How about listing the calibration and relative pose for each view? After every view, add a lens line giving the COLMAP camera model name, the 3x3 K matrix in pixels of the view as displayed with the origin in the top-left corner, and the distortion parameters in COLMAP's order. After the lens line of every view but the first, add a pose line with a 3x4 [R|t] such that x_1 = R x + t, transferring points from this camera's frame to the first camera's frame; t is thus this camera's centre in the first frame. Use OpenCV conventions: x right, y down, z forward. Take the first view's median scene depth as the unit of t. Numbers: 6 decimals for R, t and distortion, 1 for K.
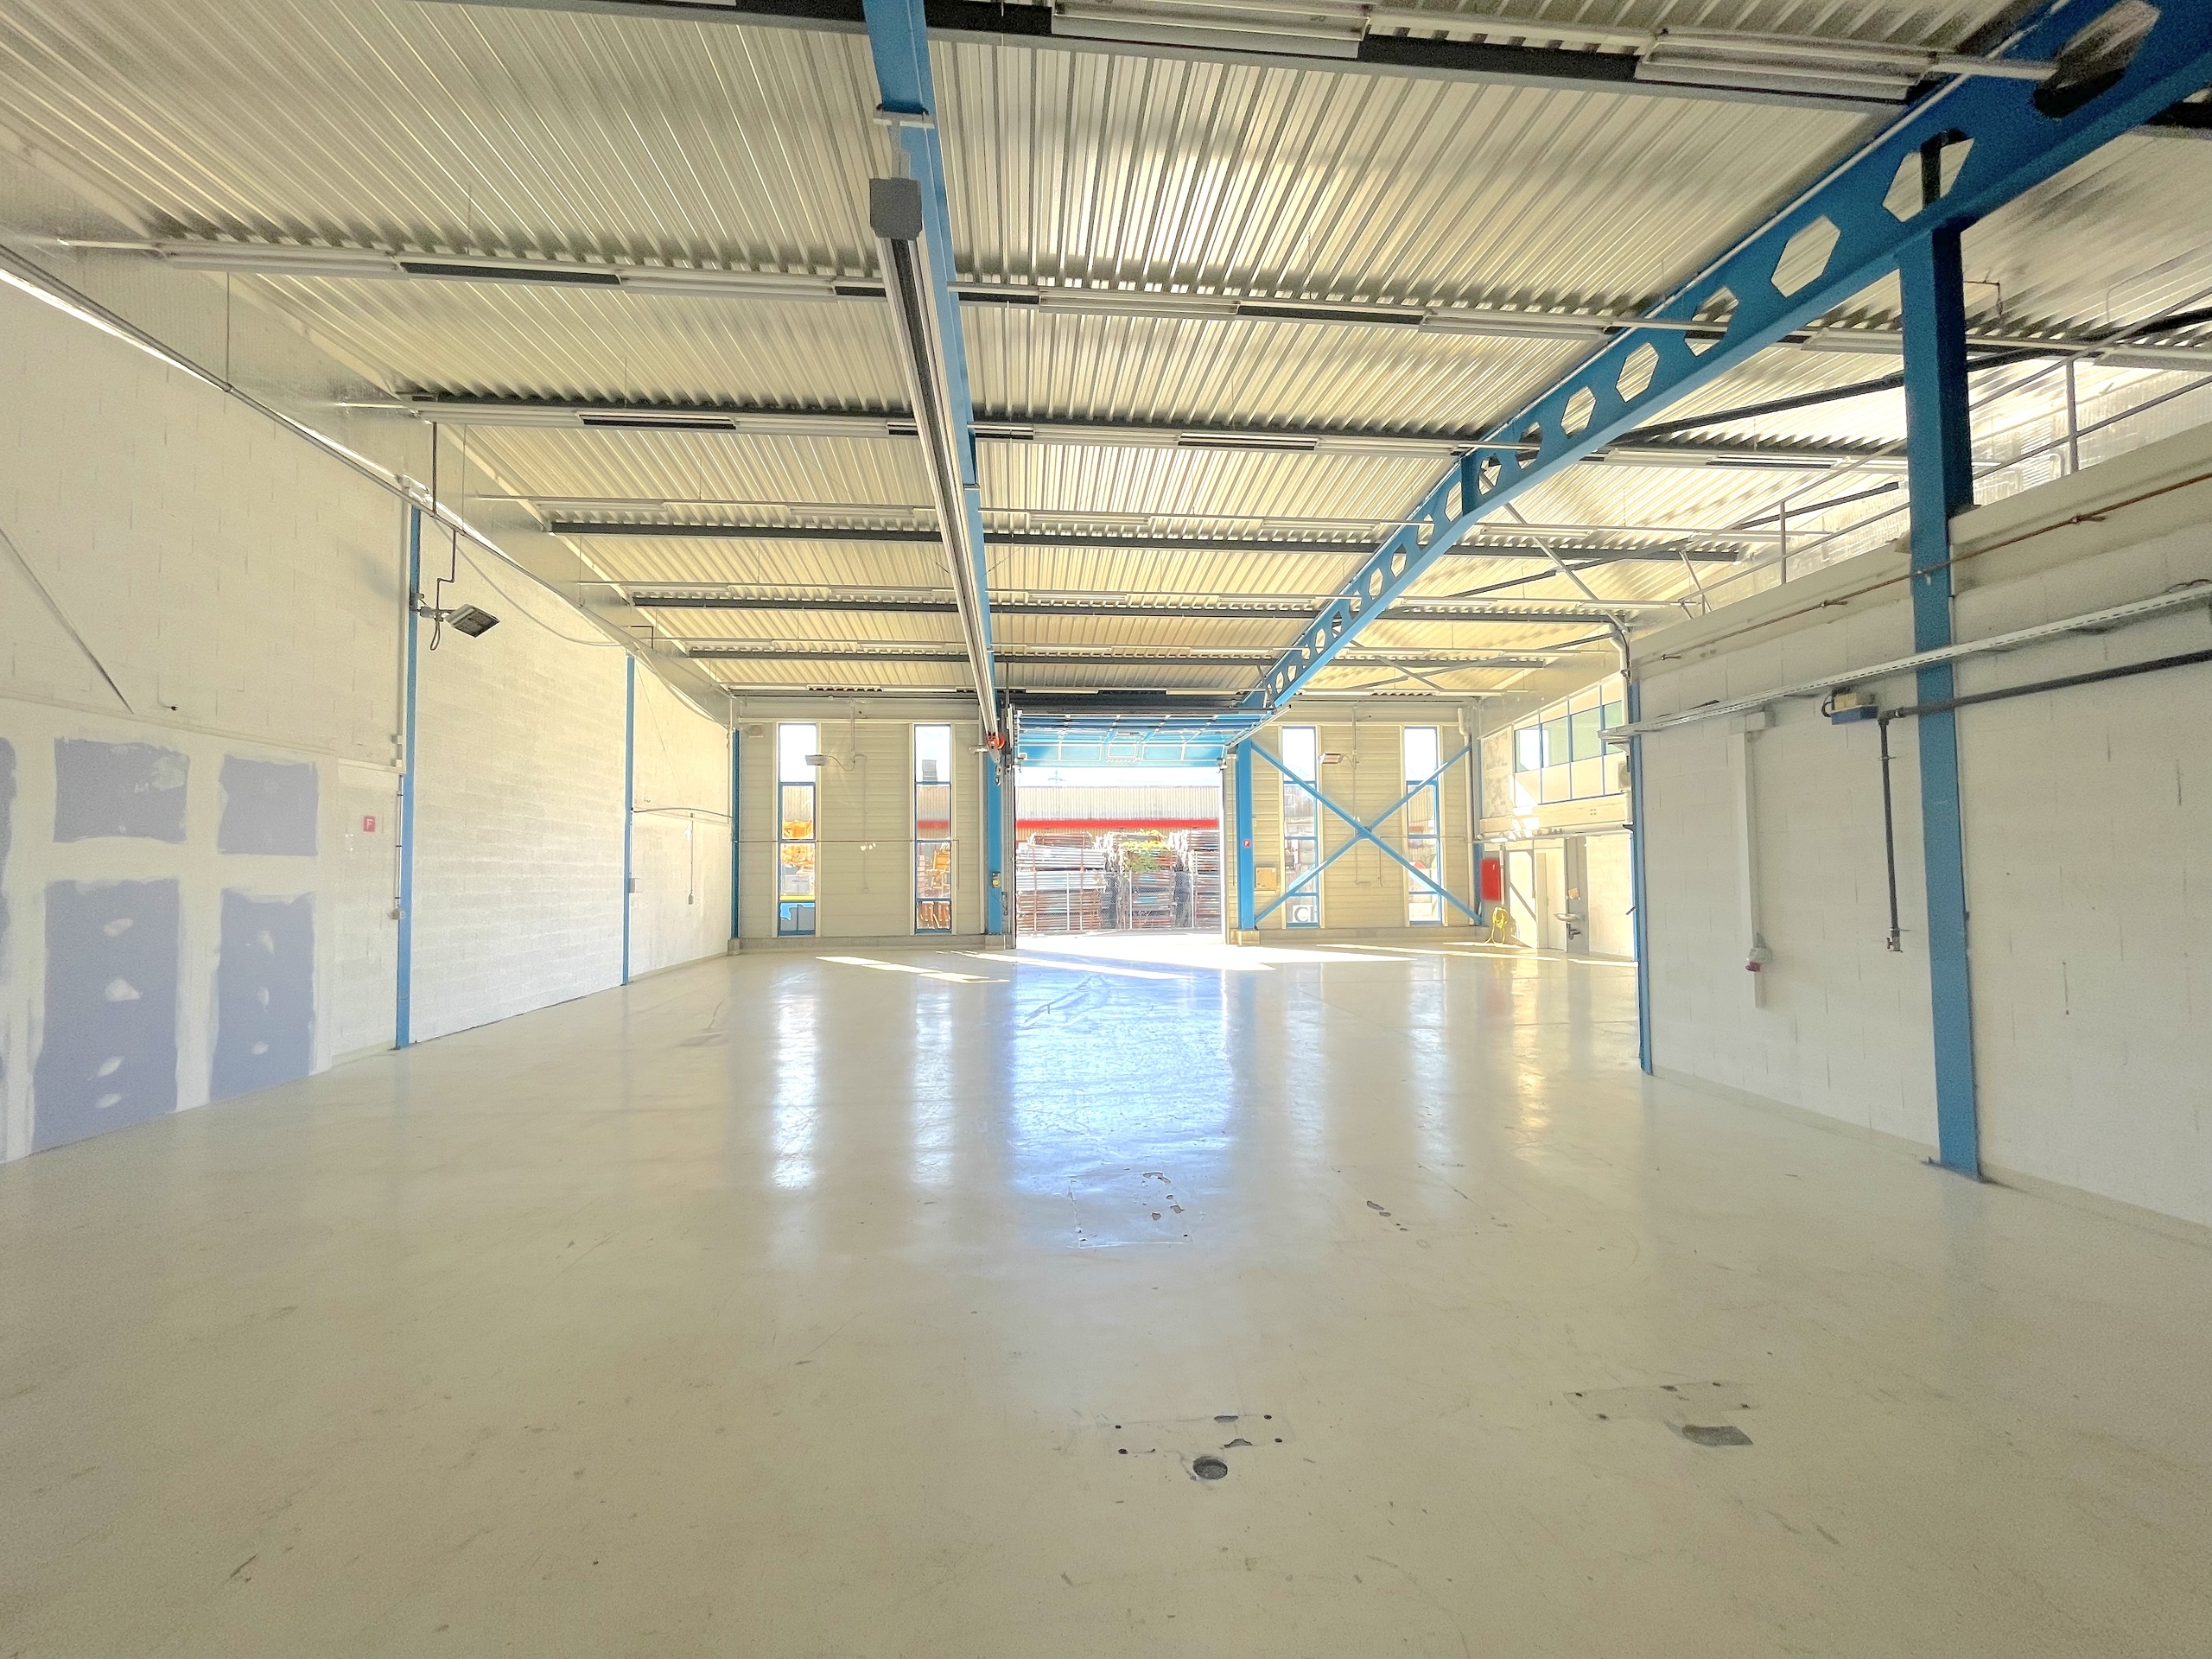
lens RADIAL K [[895.6, 0, 1103.5], [0, 895.6, 837.0], [0, 0, 1]] dist [0.000483, -0.000044]
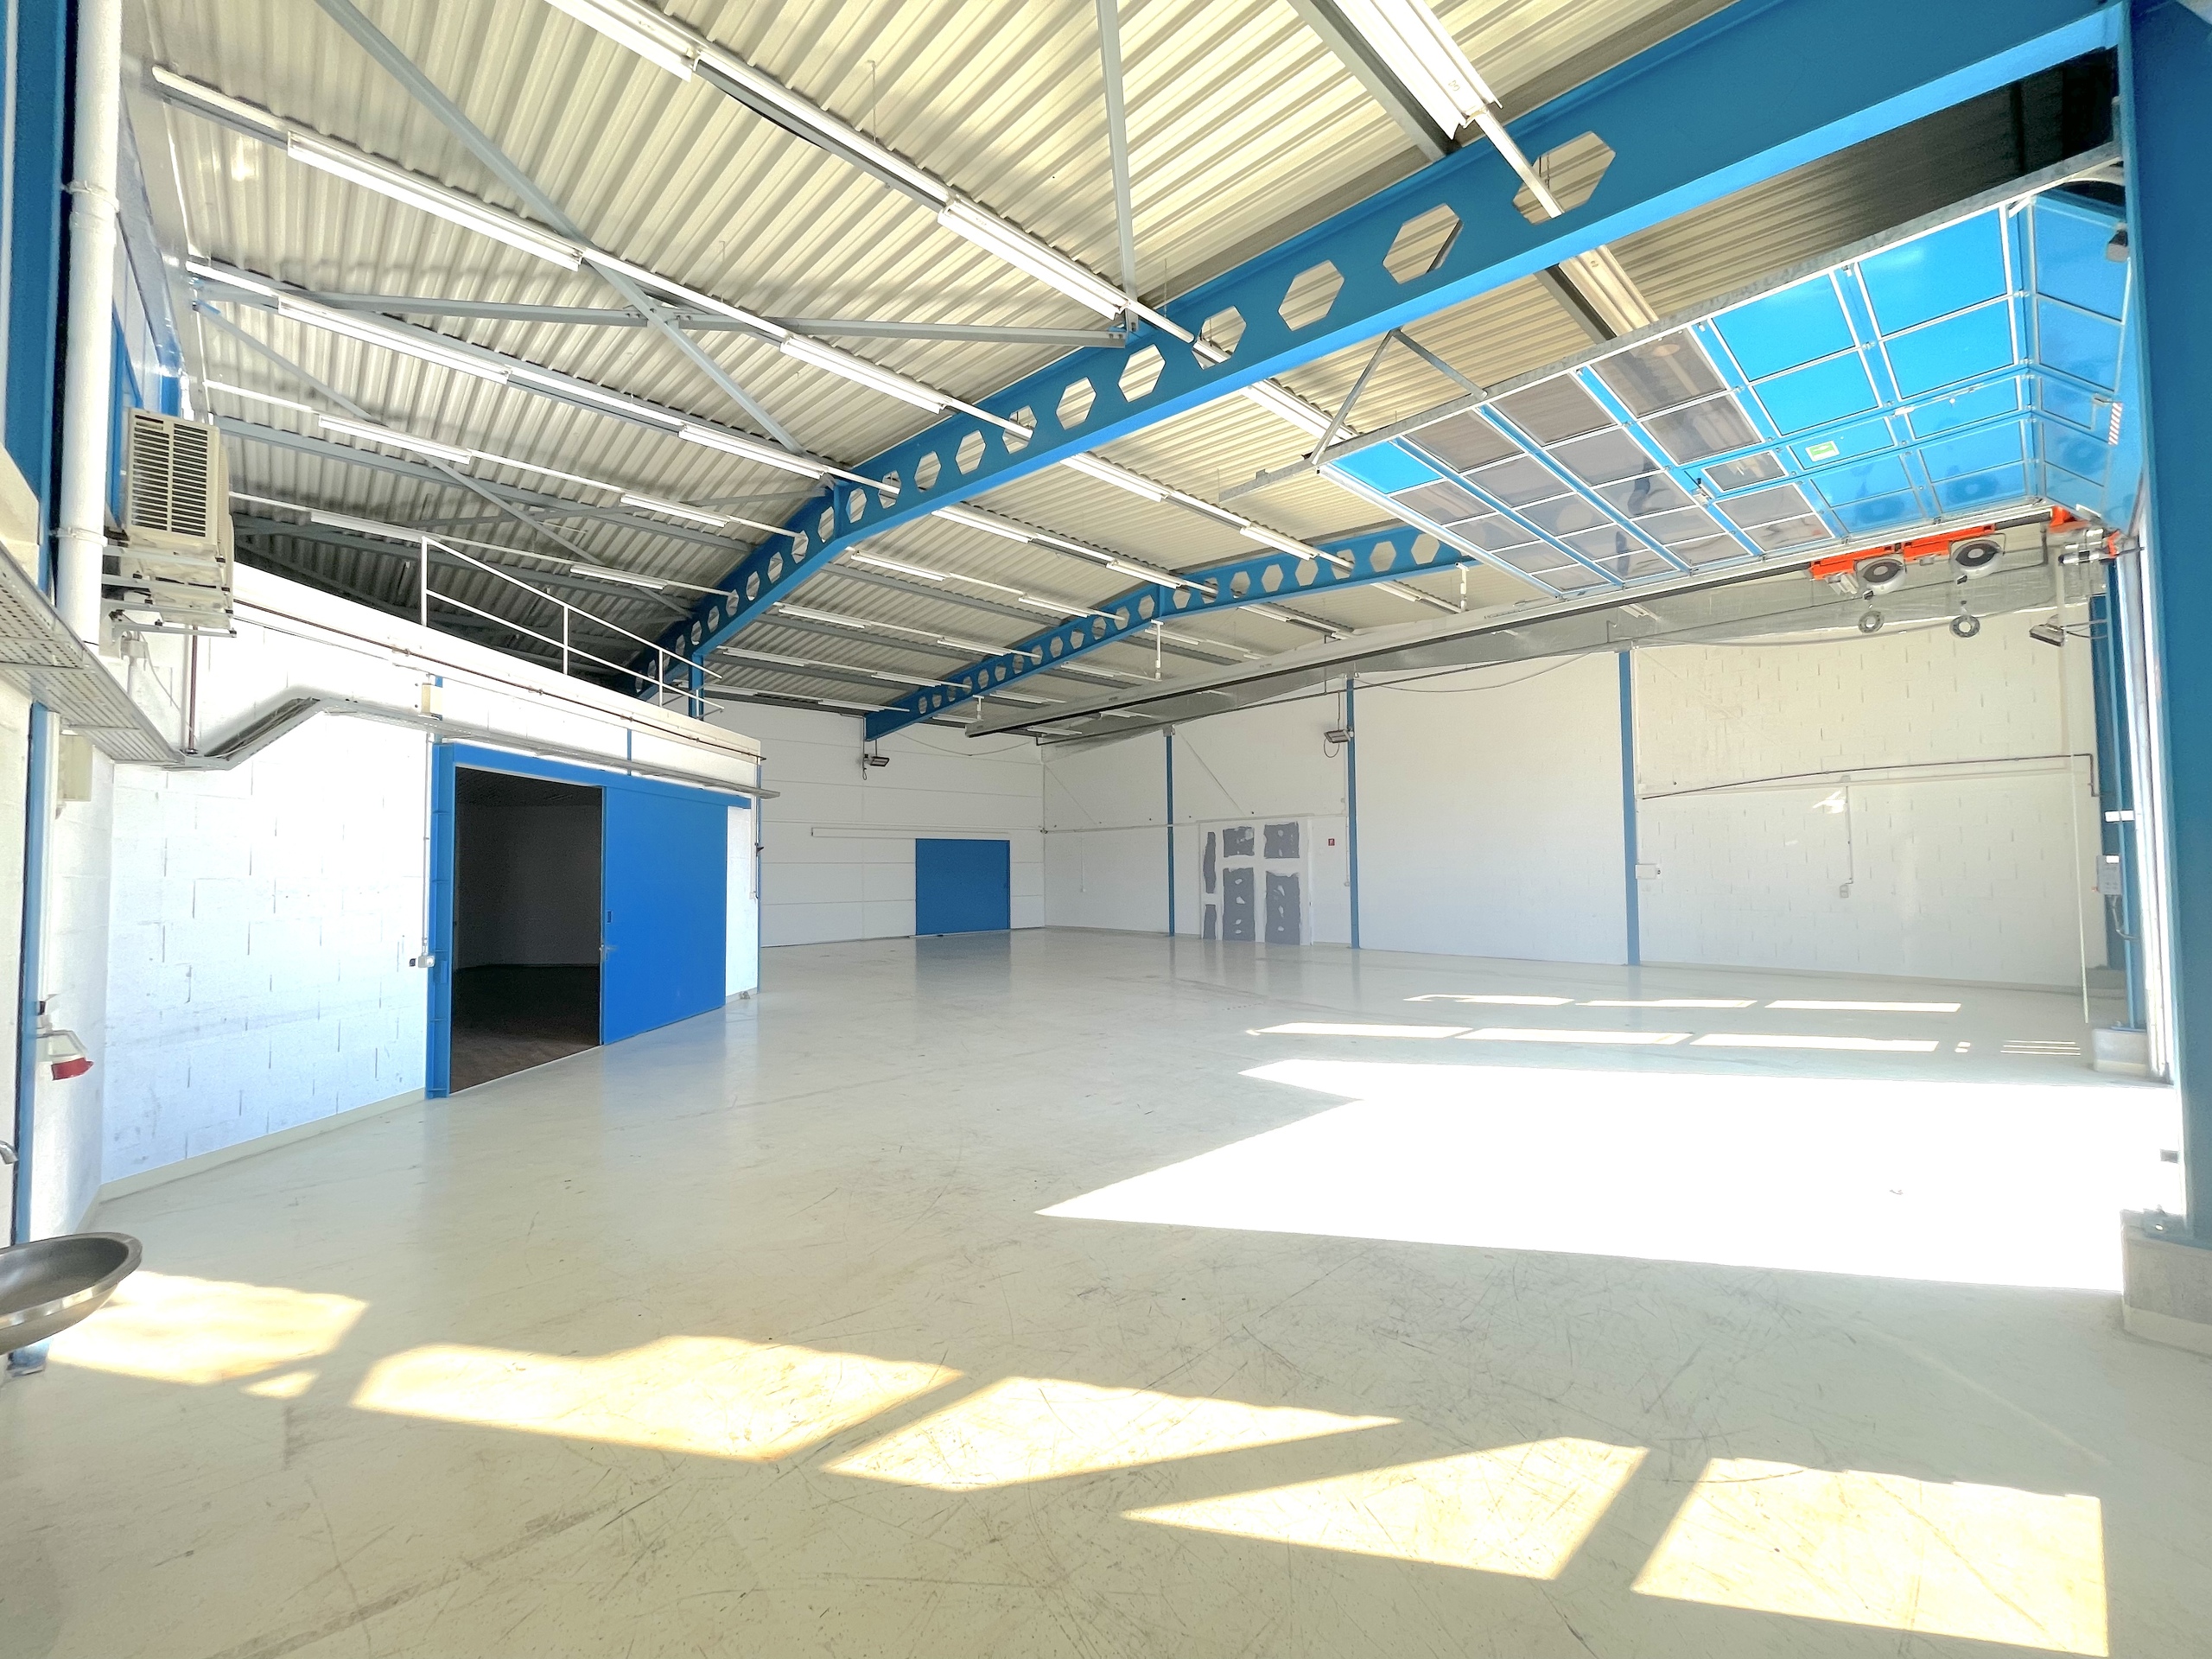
lens RADIAL K [[895.6, 0, 1104.8], [0, 895.6, 829.1], [0, 0, 1]] dist [0.000483, -0.000044]
pose [[-0.789840, -0.009191, -0.613245, 1.206451], [0.044929, 0.996334, -0.072799, 0.109249], [0.611666, -0.085052, -0.786531, 2.926379]]
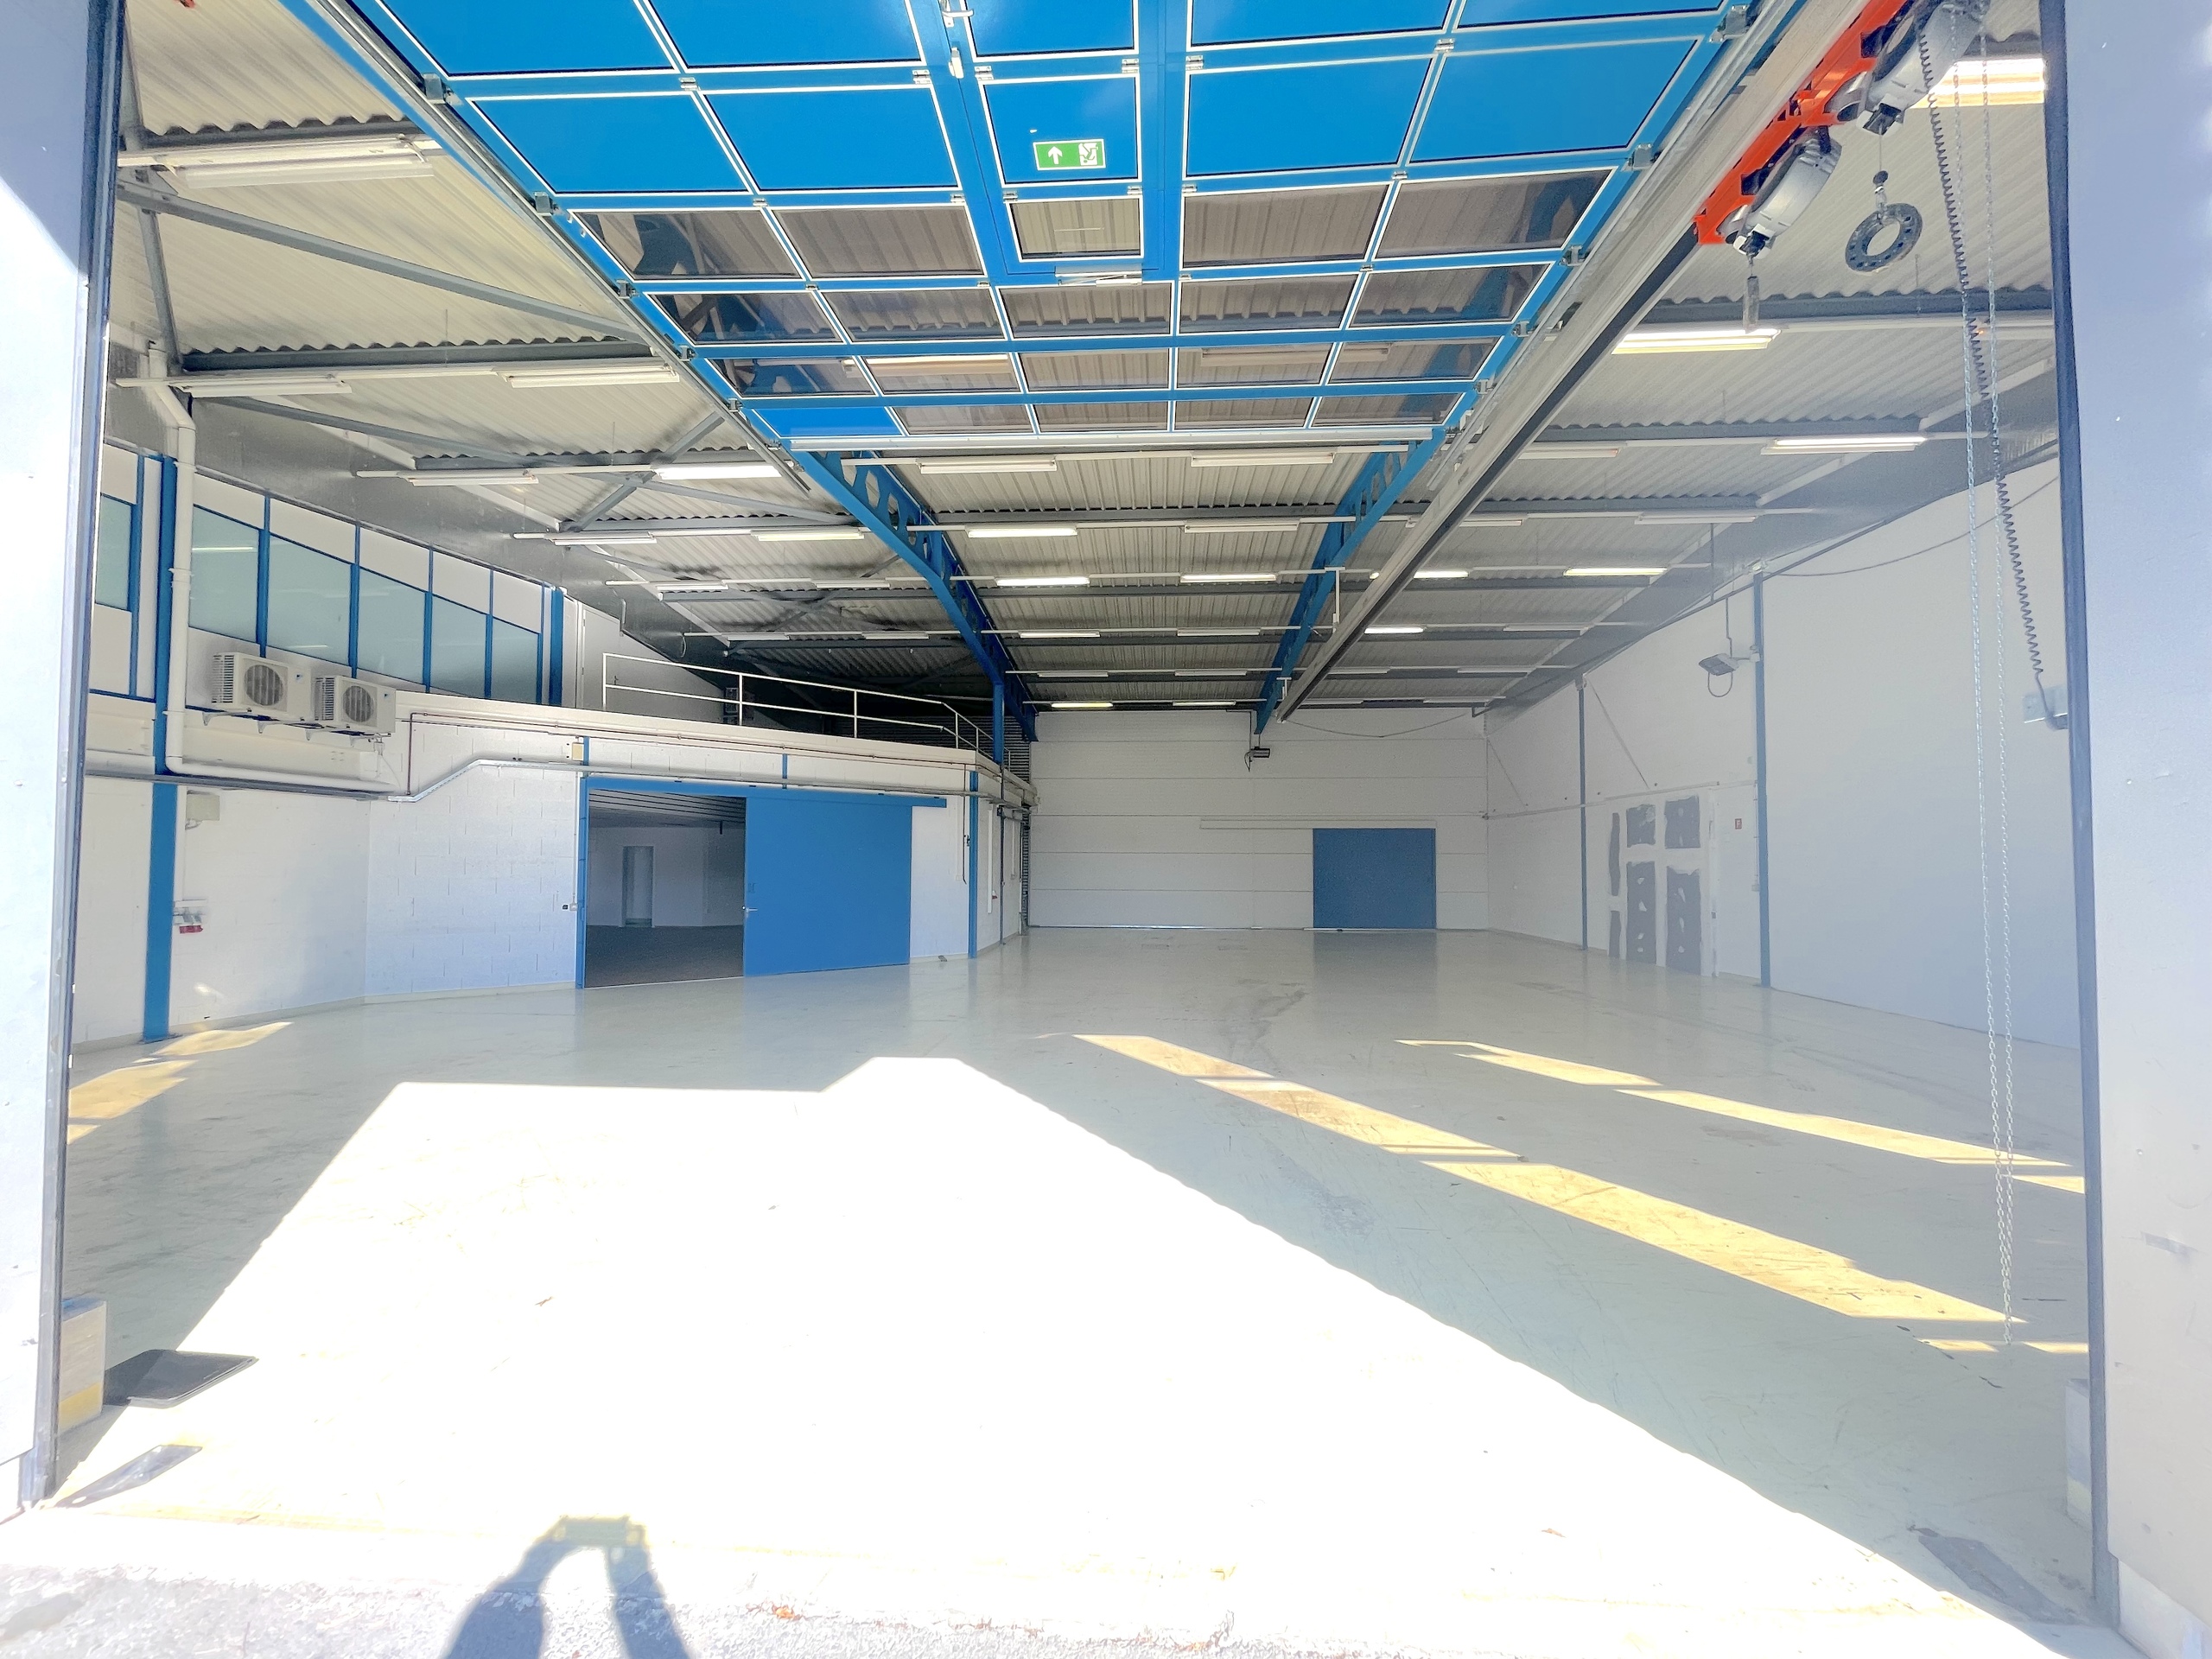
lens RADIAL K [[895.6, 0, 1105.1], [0, 895.6, 835.2], [0, 0, 1]] dist [0.000483, -0.000044]
pose [[-0.987038, 0.011259, 0.160094, -0.031796], [-0.000987, 0.997092, -0.076206, 0.142523], [-0.160486, -0.075376, -0.984156, 3.178364]]
